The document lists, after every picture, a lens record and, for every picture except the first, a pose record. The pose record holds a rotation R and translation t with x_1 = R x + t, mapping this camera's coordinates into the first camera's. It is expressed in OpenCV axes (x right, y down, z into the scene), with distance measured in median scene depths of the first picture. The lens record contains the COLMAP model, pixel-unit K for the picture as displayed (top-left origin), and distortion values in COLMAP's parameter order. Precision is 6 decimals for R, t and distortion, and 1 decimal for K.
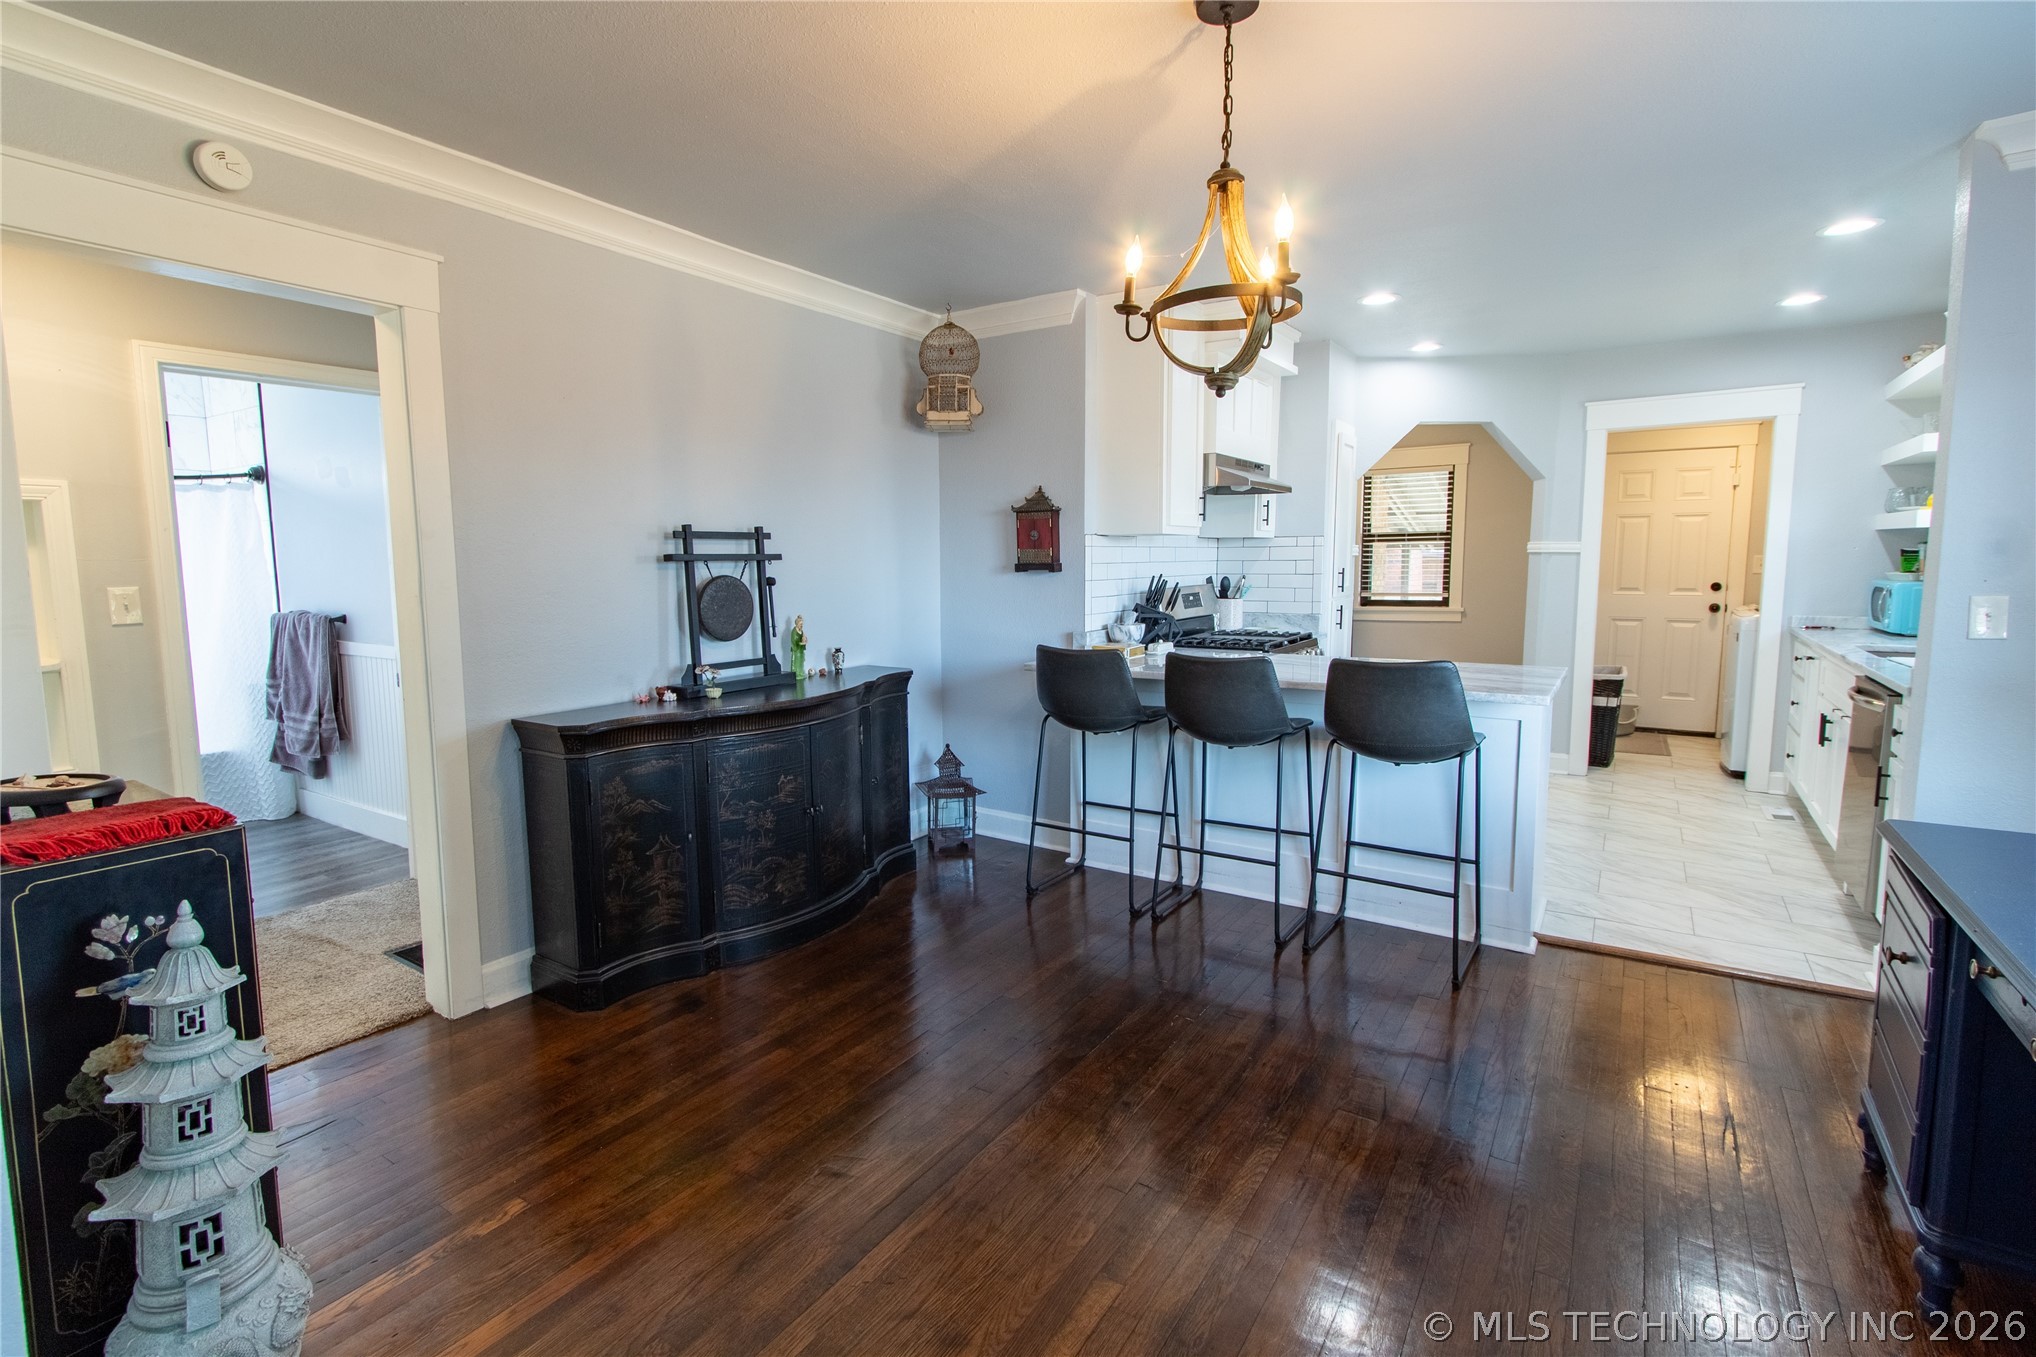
lens RADIAL K [[958.5, 0, 1036.9], [0, 958.5, 665.4], [0, 0, 1]] dist [0.001113, 0.001253]
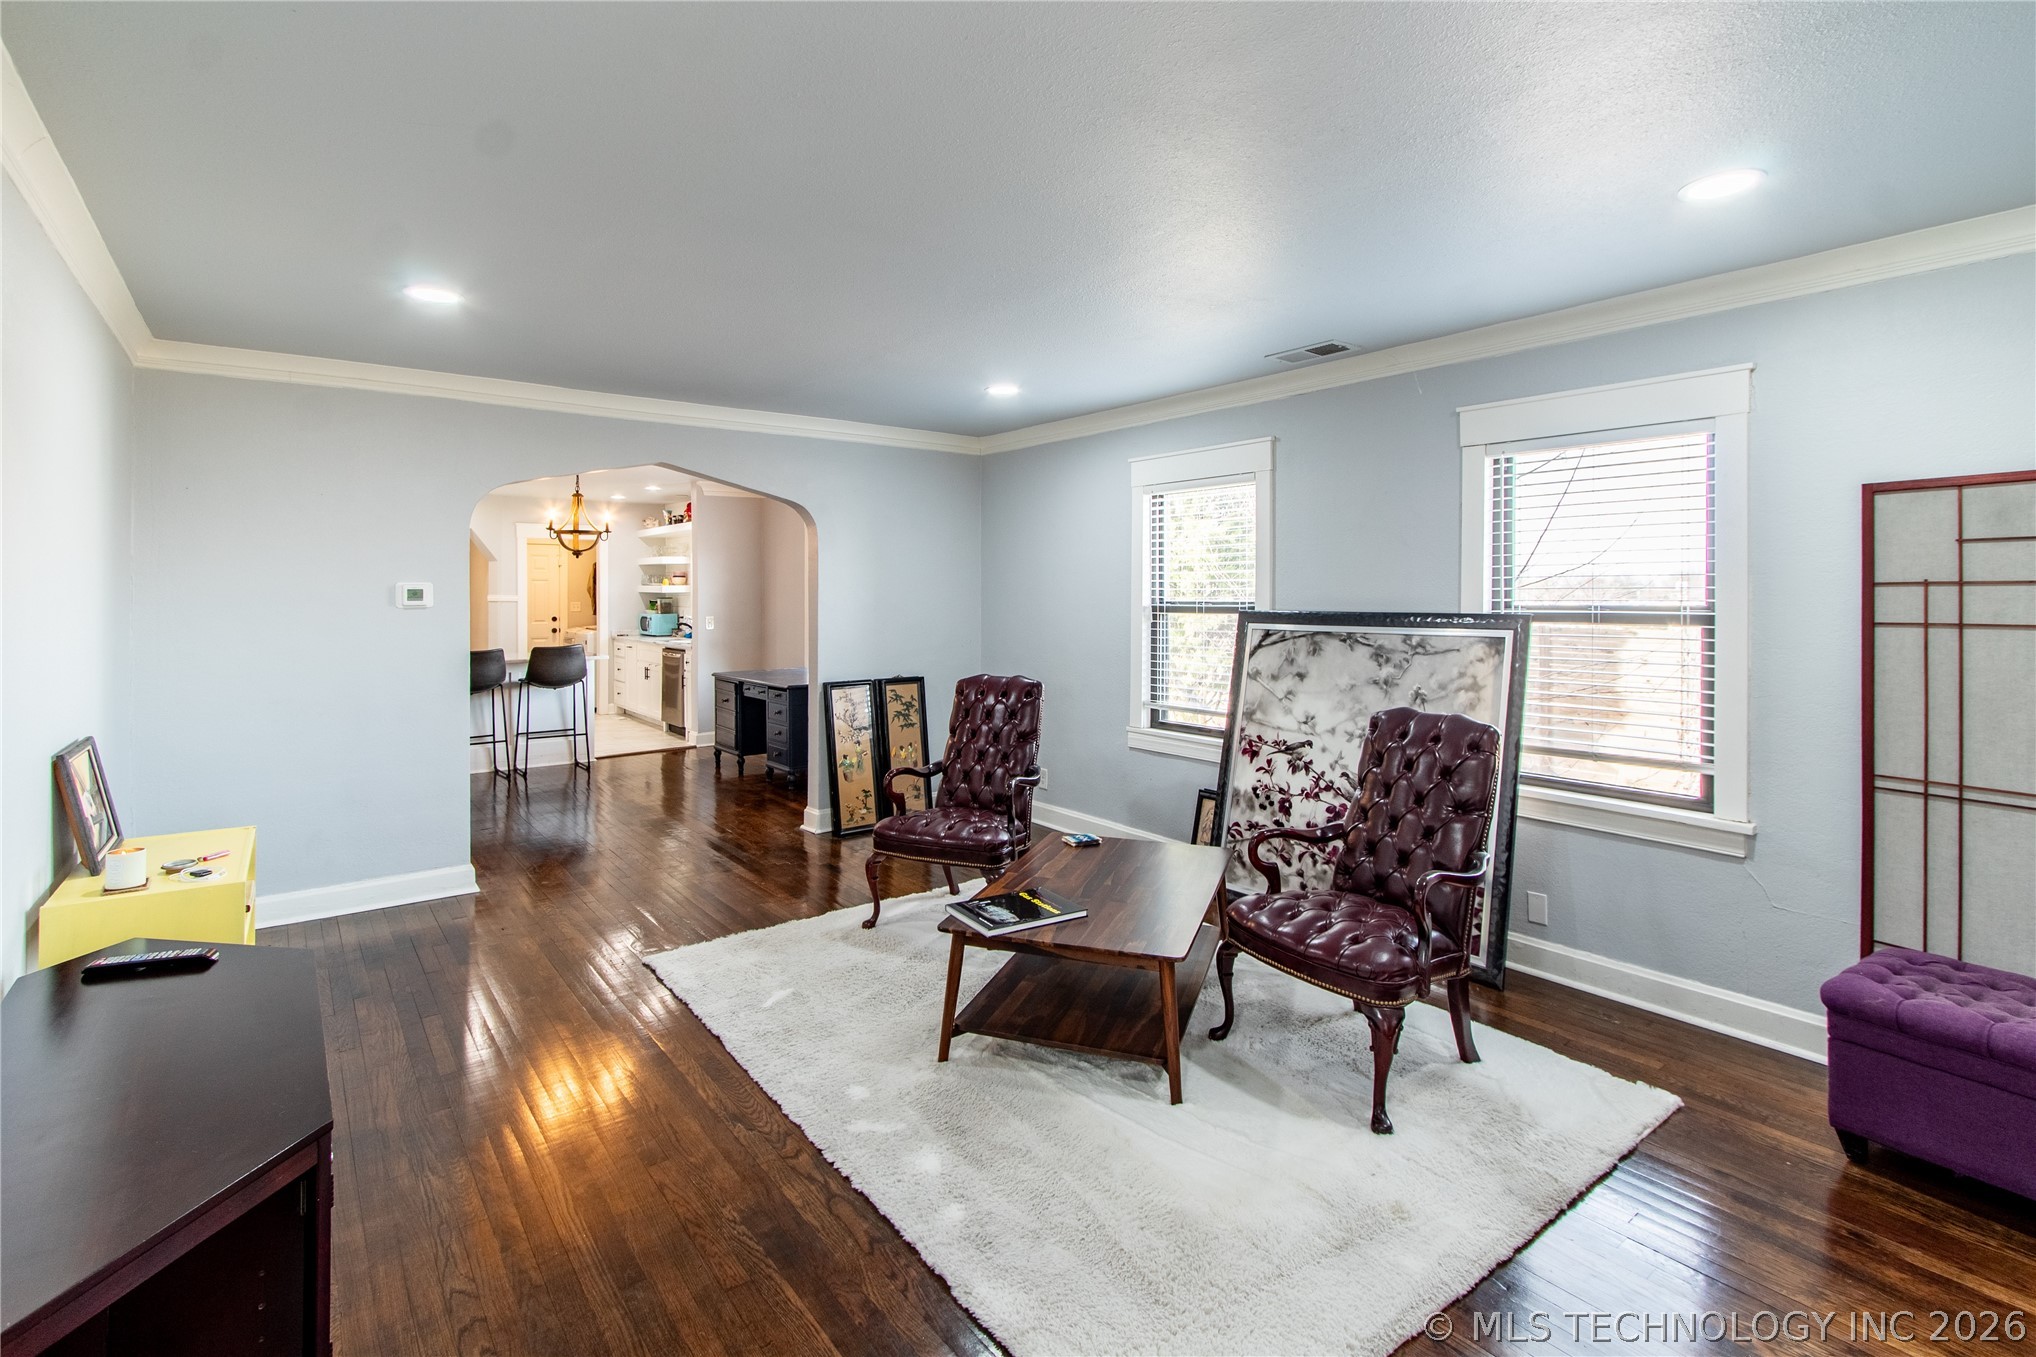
lens RADIAL K [[958.5, 0, 968.4], [0, 958.5, 607.5], [0, 0, 1]] dist [0.001113, 0.001253]
pose [[0.377742, -0.003486, 0.925904, -1.128195], [0.096922, 0.994648, -0.035797, 0.064867], [-0.920824, 0.103262, 0.376059, -0.697889]]
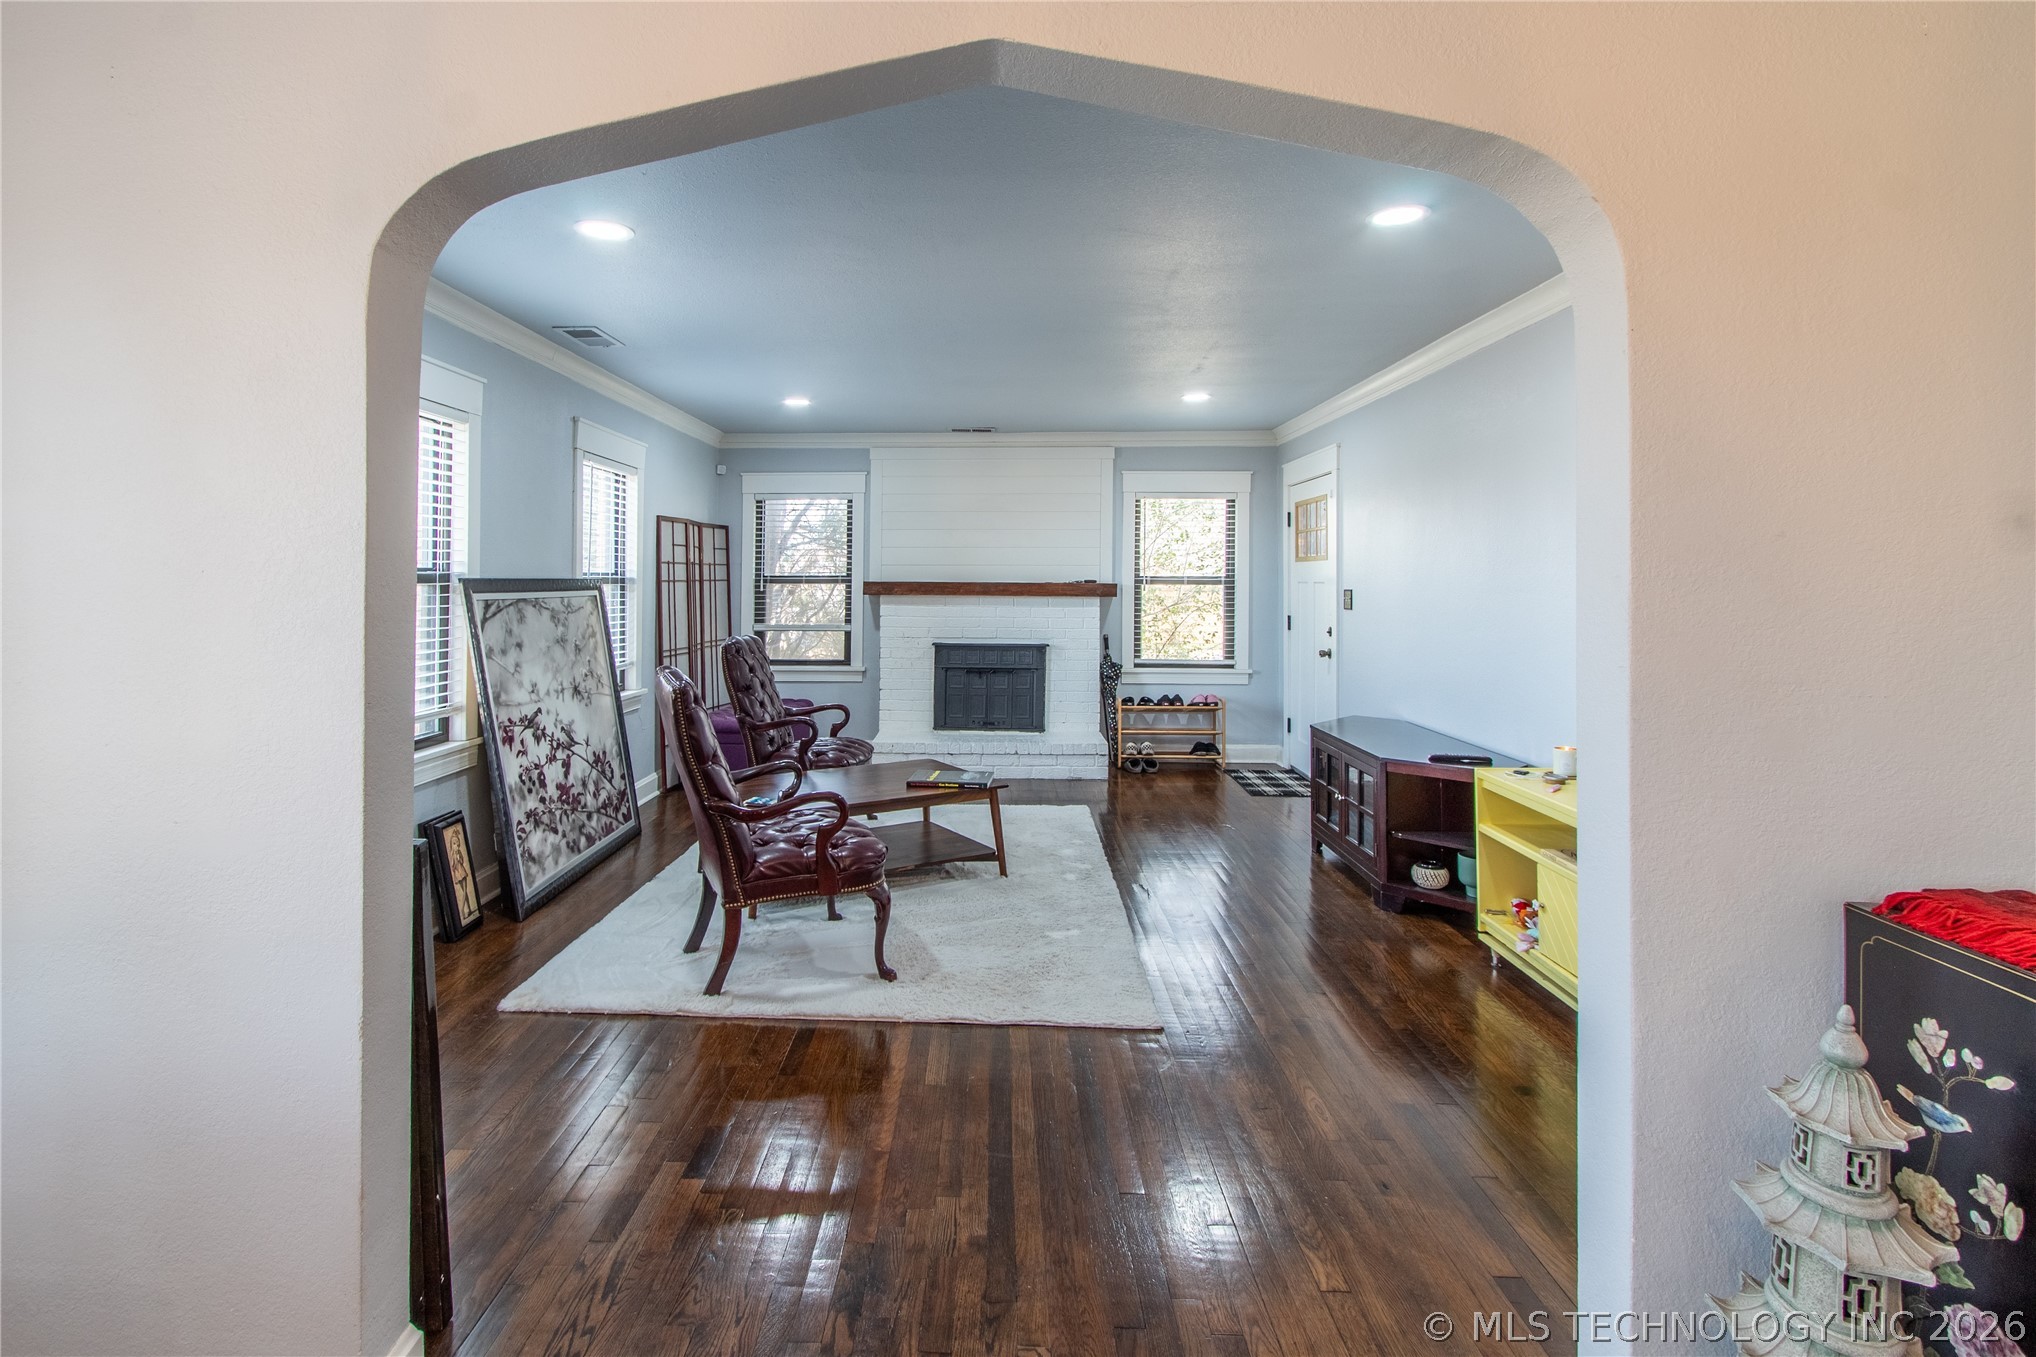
lens RADIAL K [[958.5, 0, 910.8], [0, 958.5, 581.2], [0, 0, 1]] dist [0.001113, 0.001253]
pose [[-0.894768, 0.001555, -0.446528, 0.062585], [-0.048693, 0.993691, 0.101033, -0.051770], [0.443868, 0.112144, -0.889047, 0.438078]]
